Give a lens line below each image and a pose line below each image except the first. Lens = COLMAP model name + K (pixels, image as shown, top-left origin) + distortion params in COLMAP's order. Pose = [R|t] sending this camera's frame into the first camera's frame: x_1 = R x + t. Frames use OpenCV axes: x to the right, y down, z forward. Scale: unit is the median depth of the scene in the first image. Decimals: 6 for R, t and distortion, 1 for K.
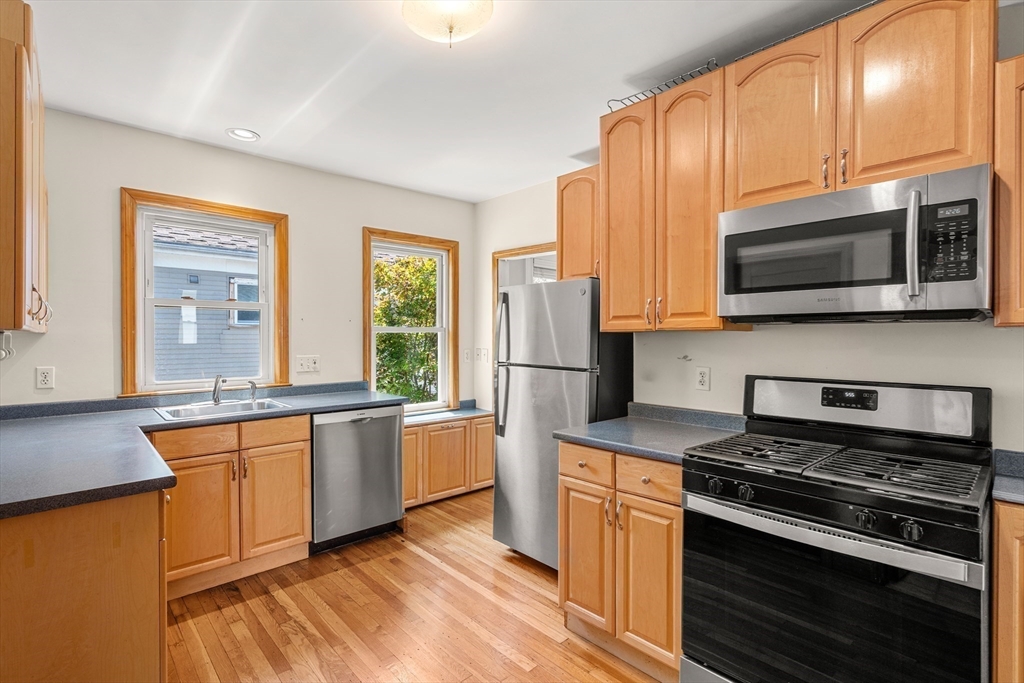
lens RADIAL K [[474.6, 0, 510.4], [0, 474.6, 336.7], [0, 0, 1]] dist [-0.003552, -0.000025]
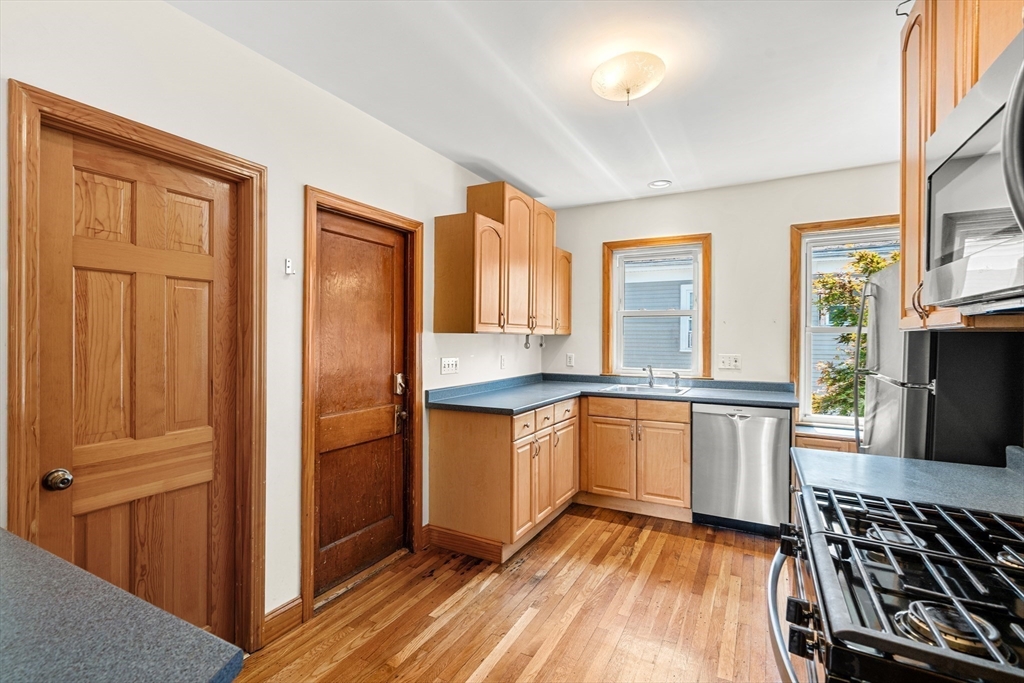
lens RADIAL K [[474.6, 0, 510.4], [0, 474.6, 336.7], [0, 0, 1]] dist [-0.003552, -0.000025]
pose [[0.329668, 0.000524, -0.944097, 0.571461], [-0.003784, 0.999993, -0.000767, 0.001003], [0.944089, 0.003825, 0.329667, 0.184387]]
